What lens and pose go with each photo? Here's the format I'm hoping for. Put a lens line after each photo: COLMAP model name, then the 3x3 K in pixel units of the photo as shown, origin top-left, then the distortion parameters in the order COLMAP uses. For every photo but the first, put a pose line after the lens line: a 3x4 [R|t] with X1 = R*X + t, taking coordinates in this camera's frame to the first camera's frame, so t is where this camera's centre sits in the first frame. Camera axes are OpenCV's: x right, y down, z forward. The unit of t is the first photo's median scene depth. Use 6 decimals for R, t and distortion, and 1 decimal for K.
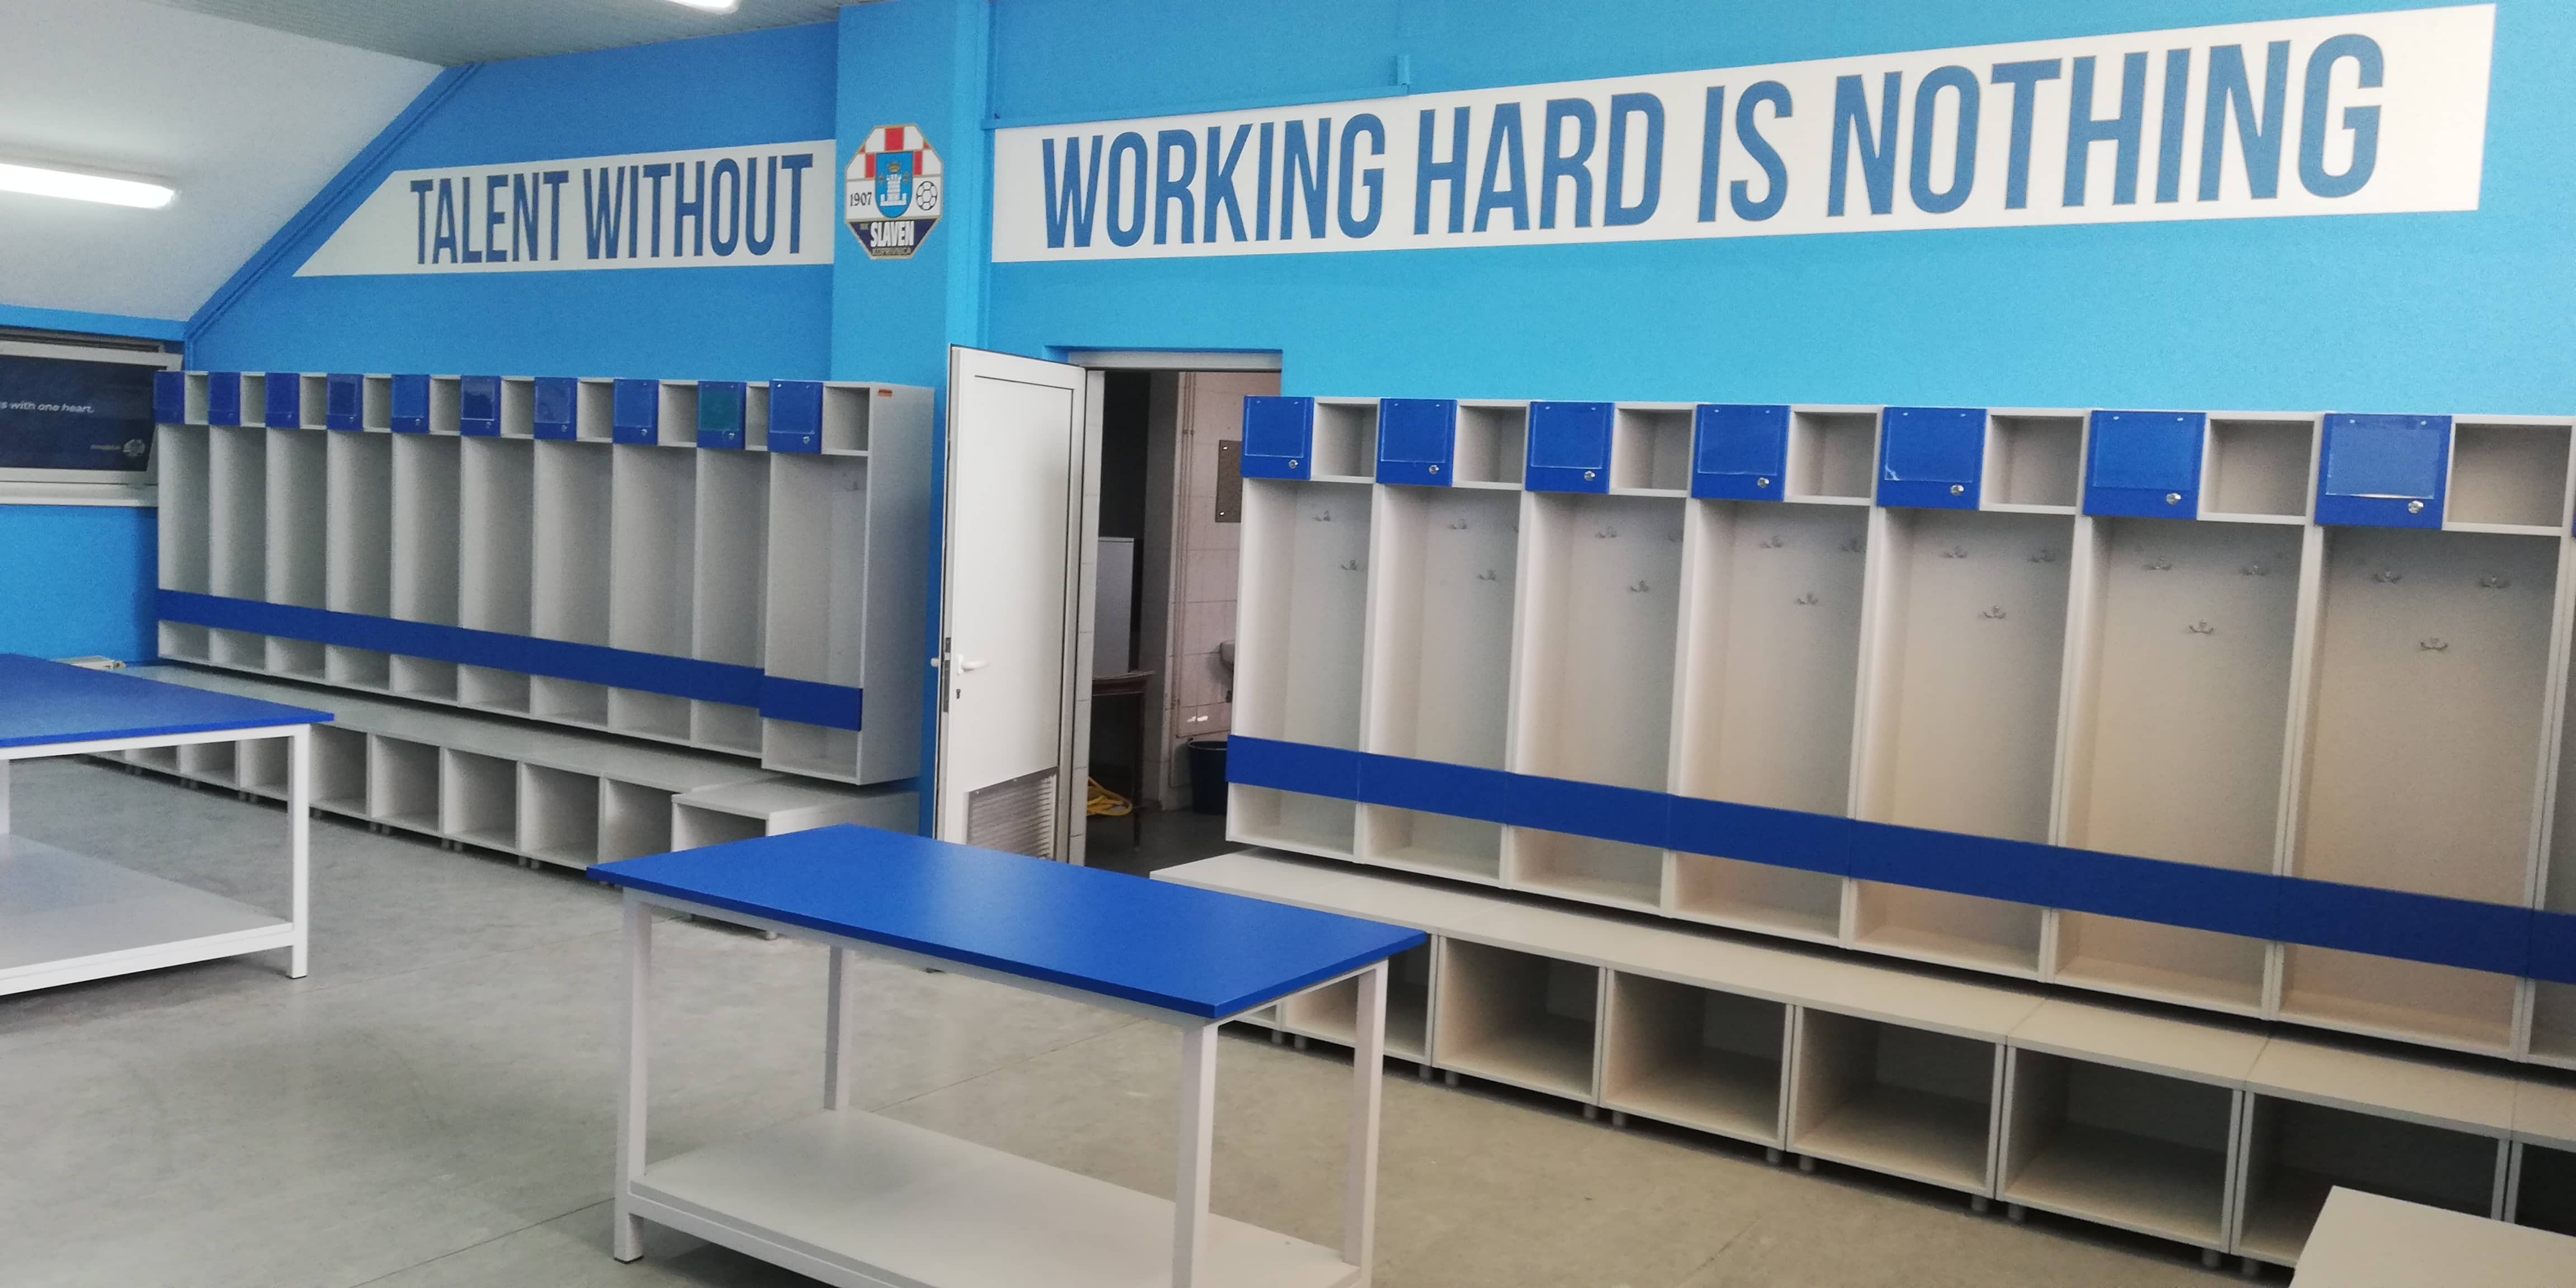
lens RADIAL K [[1933.6, 0, 1290.2], [0, 1933.6, 648.2], [0, 0, 1]] dist [0.061974, -0.094378]
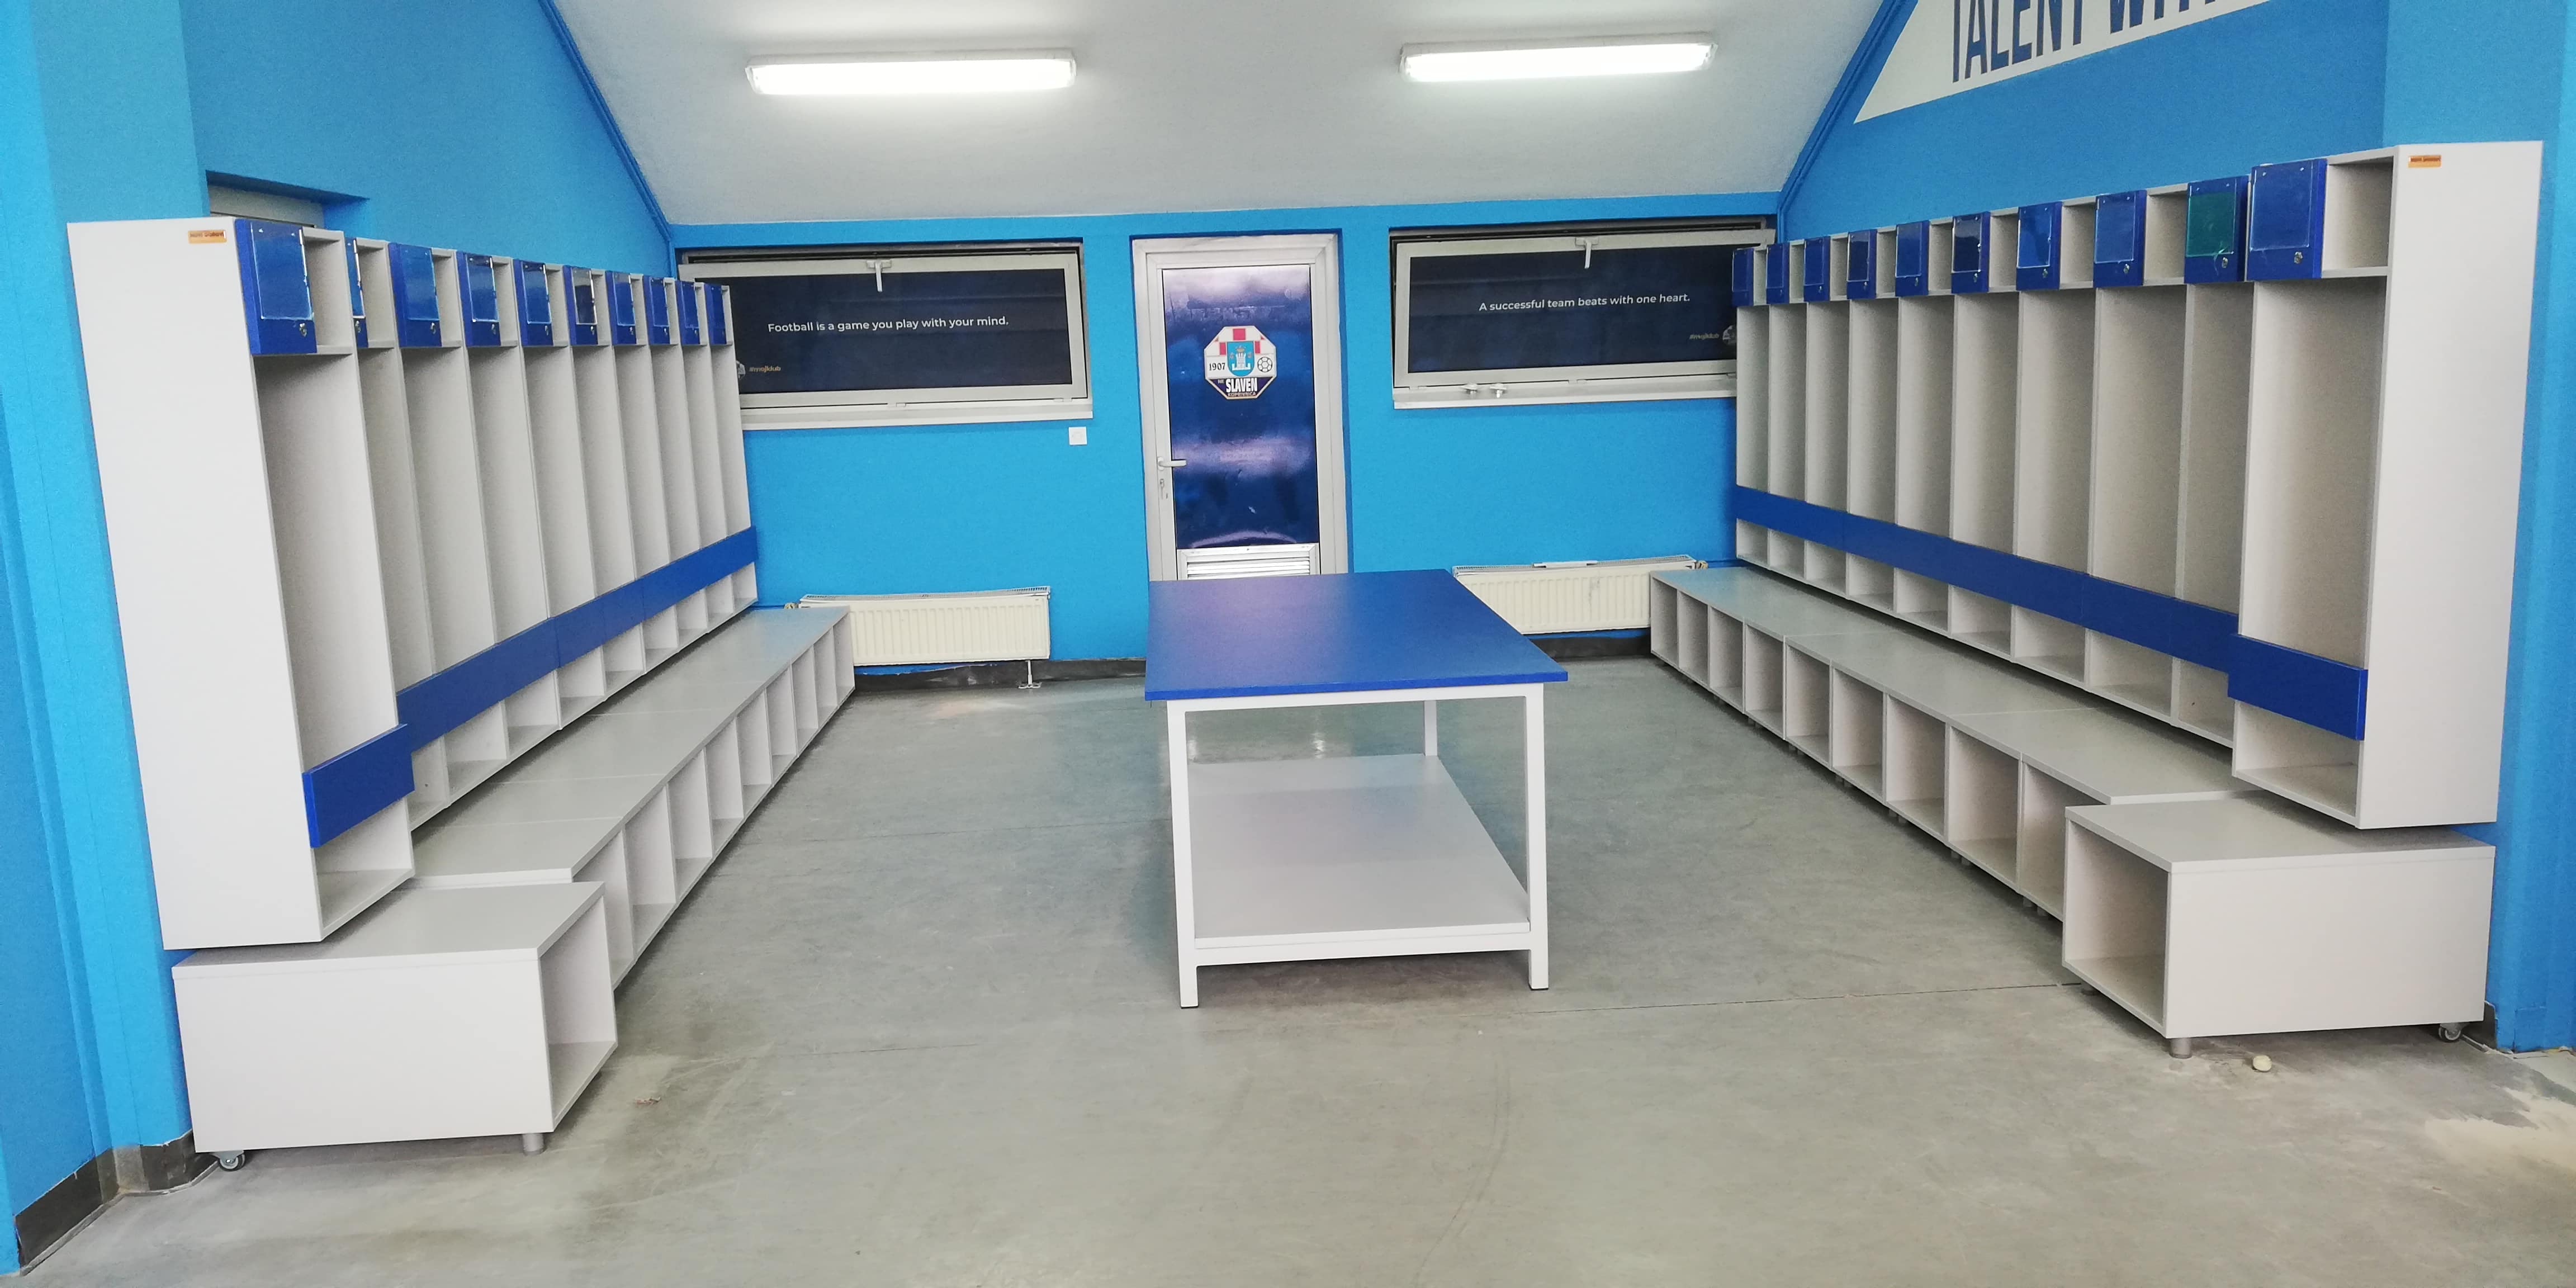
lens RADIAL K [[1933.6, 0, 1278.8], [0, 1933.6, 643.0], [0, 0, 1]] dist [0.061974, -0.094378]
pose [[0.593483, 0.059489, -0.802645, 0.064450], [-0.002953, 0.997419, 0.071742, -0.030835], [0.804841, -0.040207, 0.592127, 0.388688]]
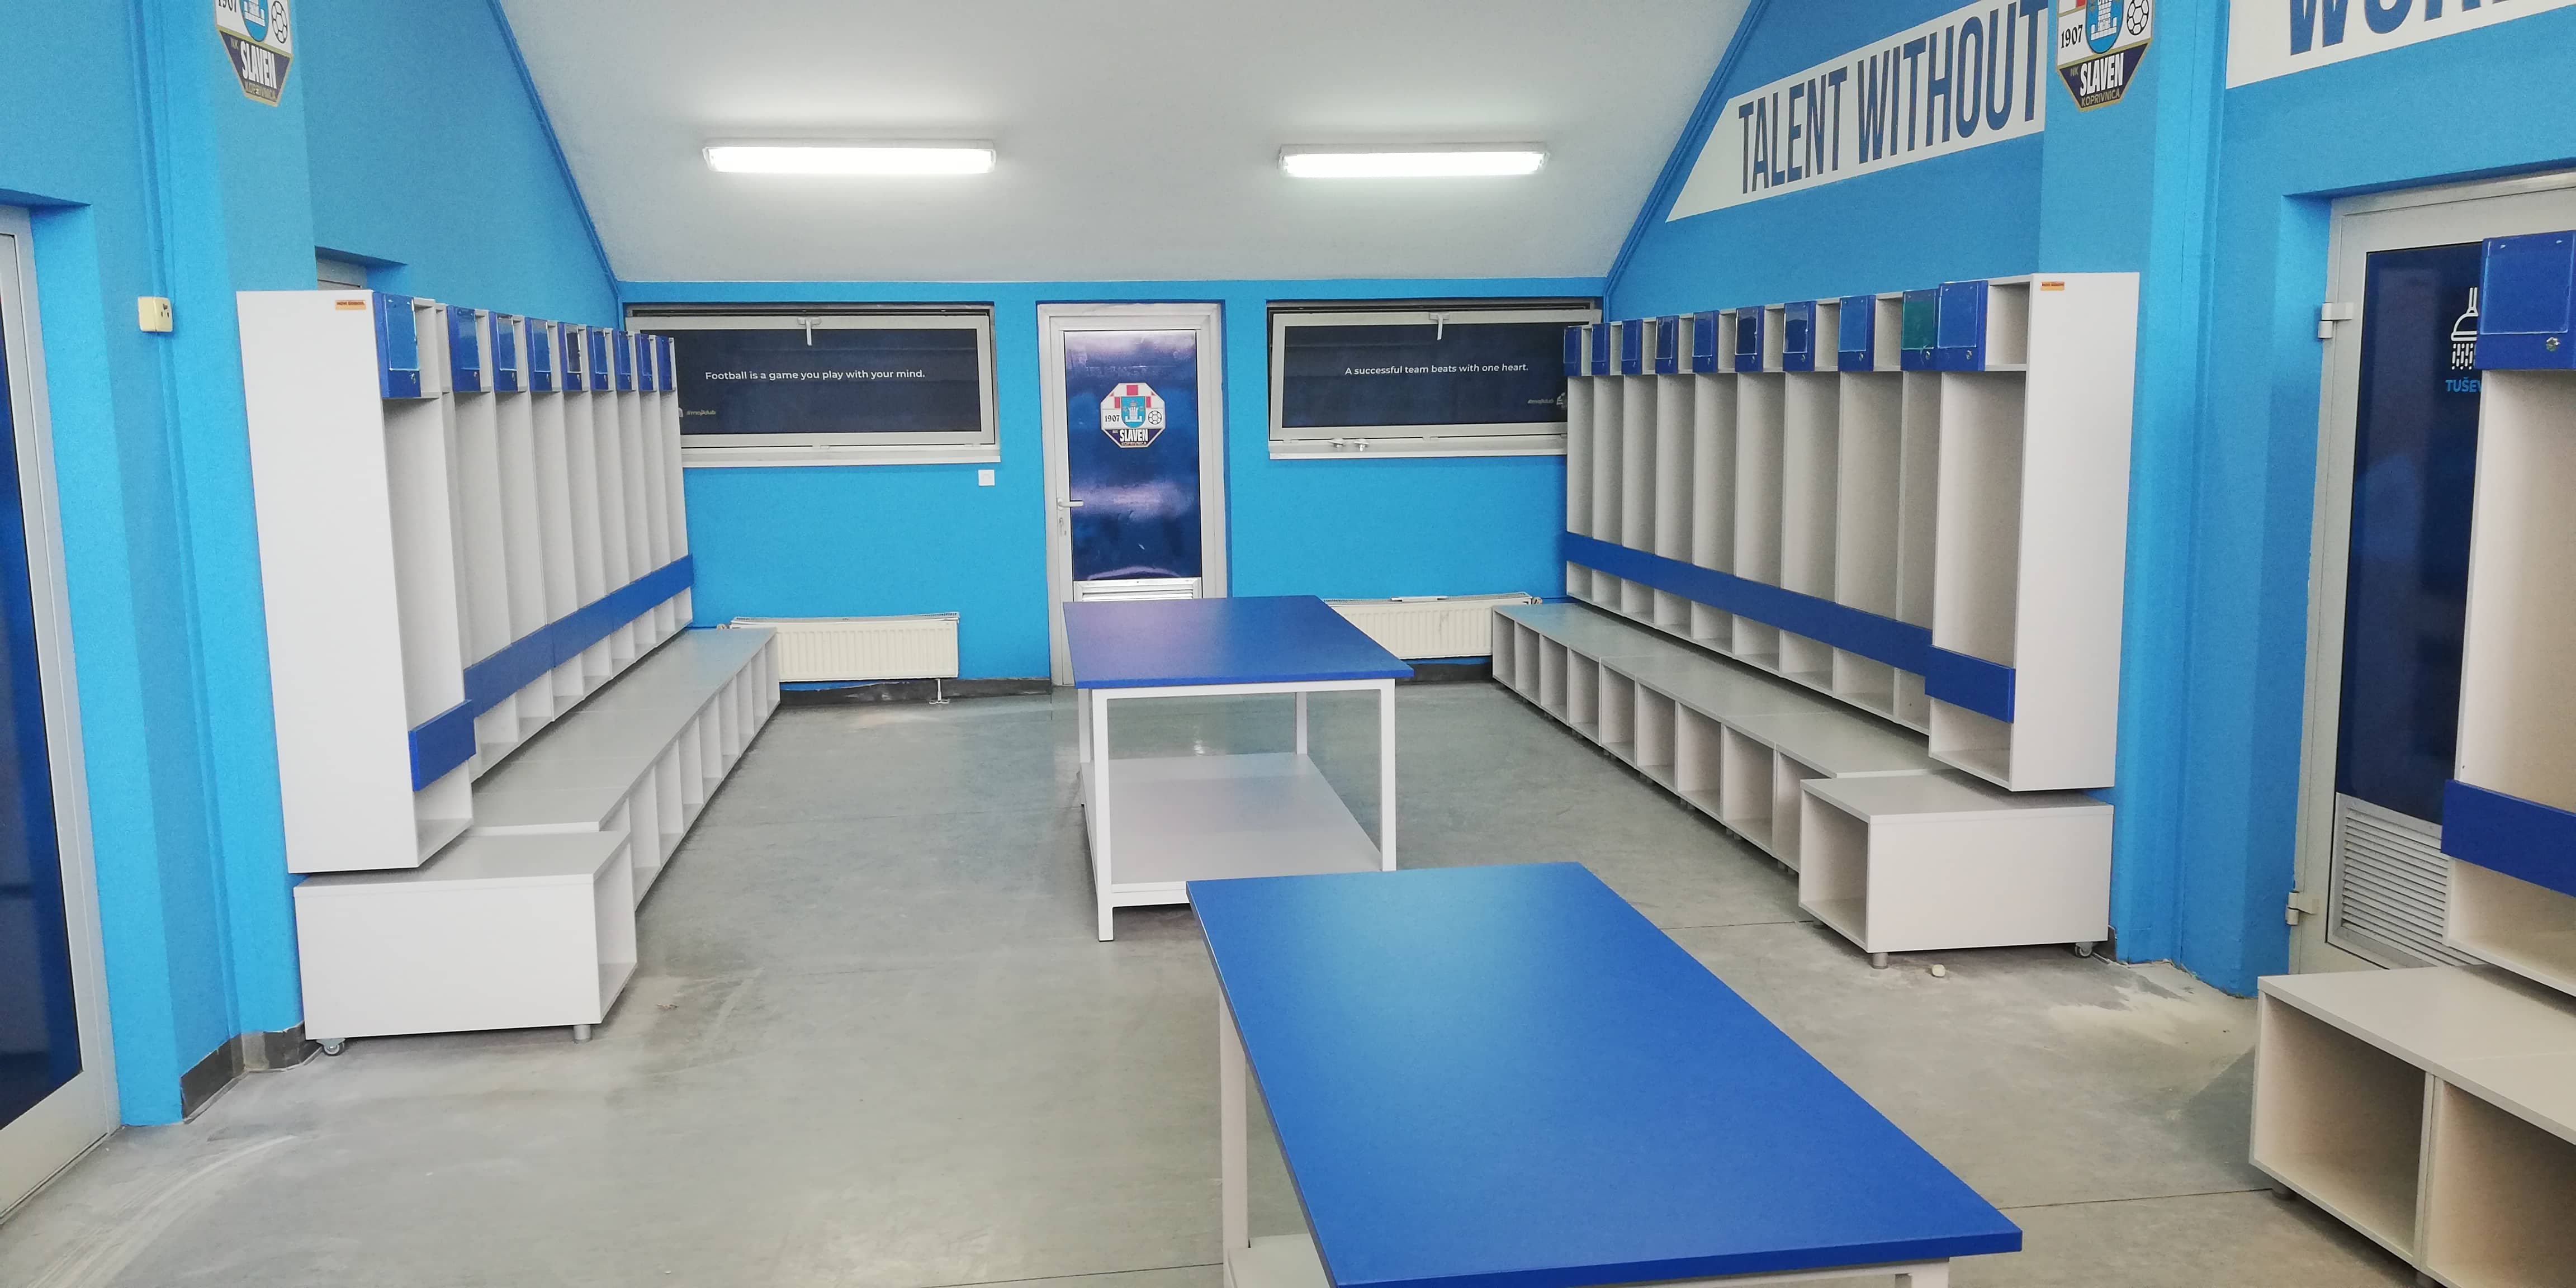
lens RADIAL K [[1933.6, 0, 1275.9], [0, 1933.6, 647.5], [0, 0, 1]] dist [0.061974, -0.094378]
pose [[0.647275, 0.047502, -0.760775, 0.190841], [-0.017733, 0.998725, 0.047272, -0.020782], [0.762051, -0.017107, 0.647292, 0.272152]]
